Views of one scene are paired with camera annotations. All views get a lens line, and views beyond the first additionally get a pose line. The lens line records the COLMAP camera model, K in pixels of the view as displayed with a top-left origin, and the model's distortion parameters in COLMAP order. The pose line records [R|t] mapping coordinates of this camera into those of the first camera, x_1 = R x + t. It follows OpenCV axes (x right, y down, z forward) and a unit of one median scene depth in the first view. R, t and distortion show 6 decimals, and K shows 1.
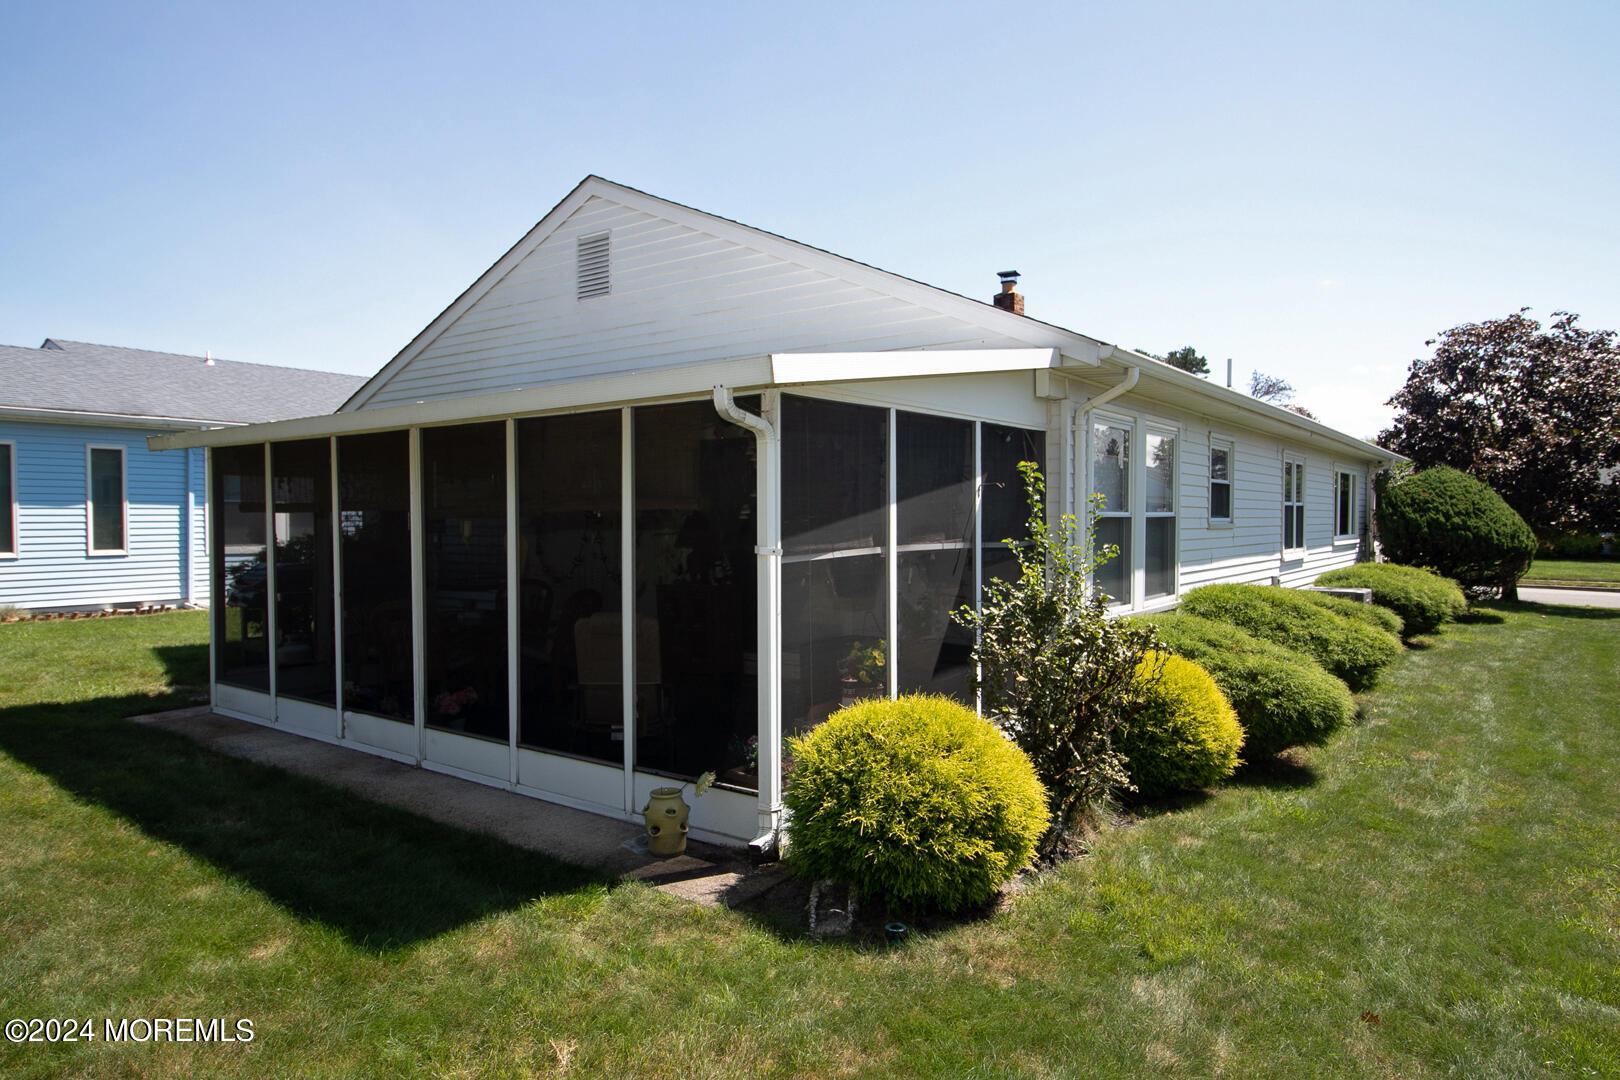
lens RADIAL K [[1018.3, 0, 810.0], [0, 1018.3, 540.0], [0, 0, 1]] dist [0.003587, 0.000701]
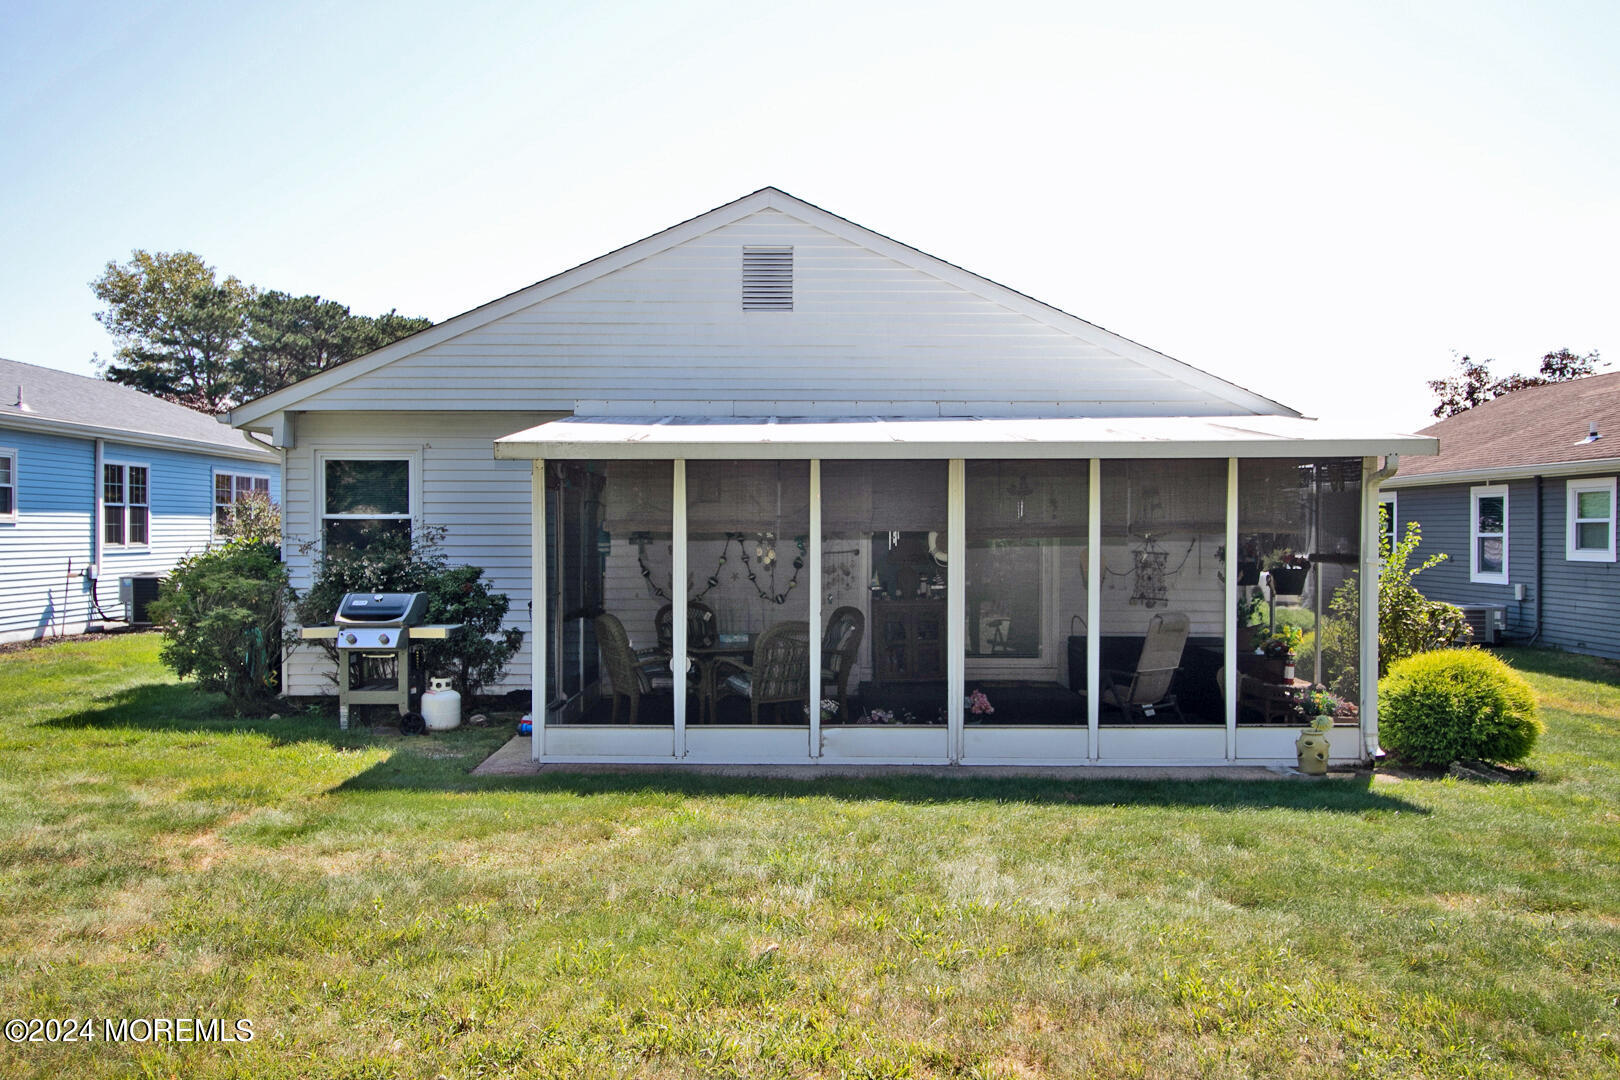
lens RADIAL K [[1287.4, 0, 810.0], [0, 1287.4, 540.0], [0, 0, 1]] dist [0.004194, 0.001601]
pose [[0.797449, 0.000341, 0.603386, -0.949517], [0.009354, 0.999873, -0.012927, -0.001748], [-0.603314, 0.015953, 0.797344, -0.007747]]
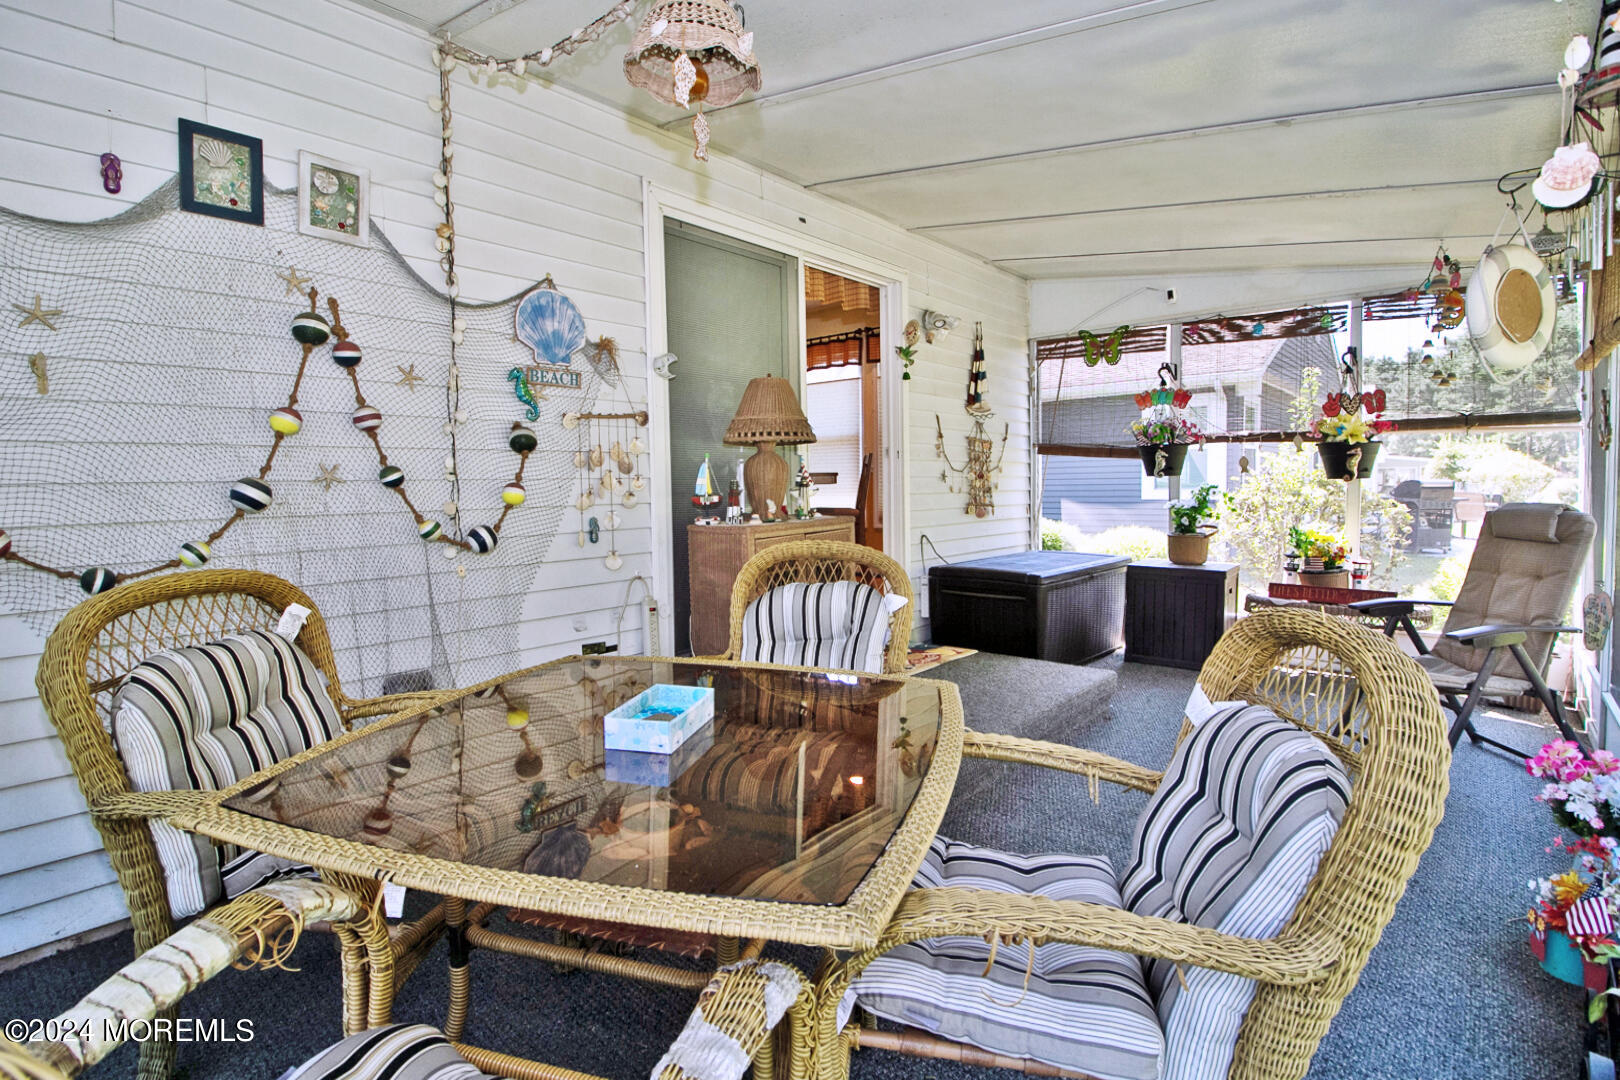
lens RADIAL K [[757.4, 0, 810.0], [0, 757.4, 540.0], [0, 0, 1]] dist [0.002116, -0.013166]
pose [[0.069533, -0.074695, 0.994779, -0.447513], [0.038683, 0.996645, 0.072131, 0.025370], [-0.996829, 0.033465, 0.072189, 0.908695]]
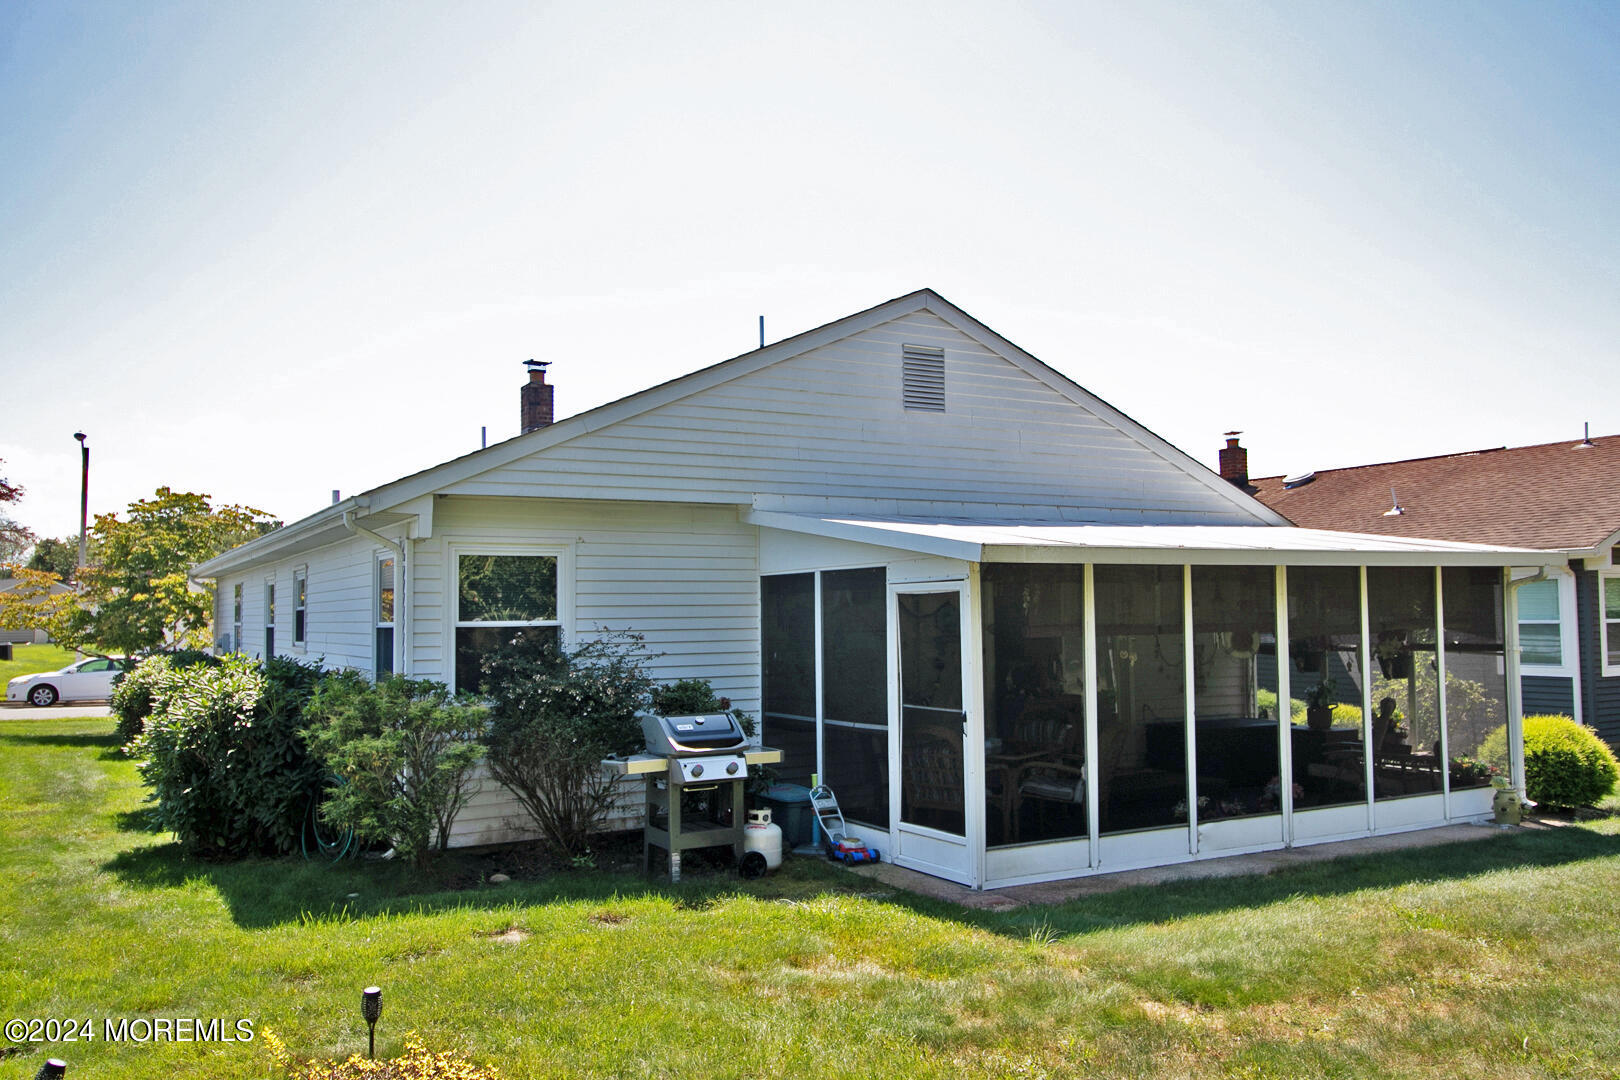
lens RADIAL K [[1287.4, 0, 810.0], [0, 1287.4, 540.0], [0, 0, 1]] dist [0.004194, 0.001601]
pose [[0.401118, 0.053058, 0.914488, -1.409663], [0.031347, 0.996941, -0.071591, -0.030993], [-0.915490, 0.057383, 0.398228, 0.632121]]
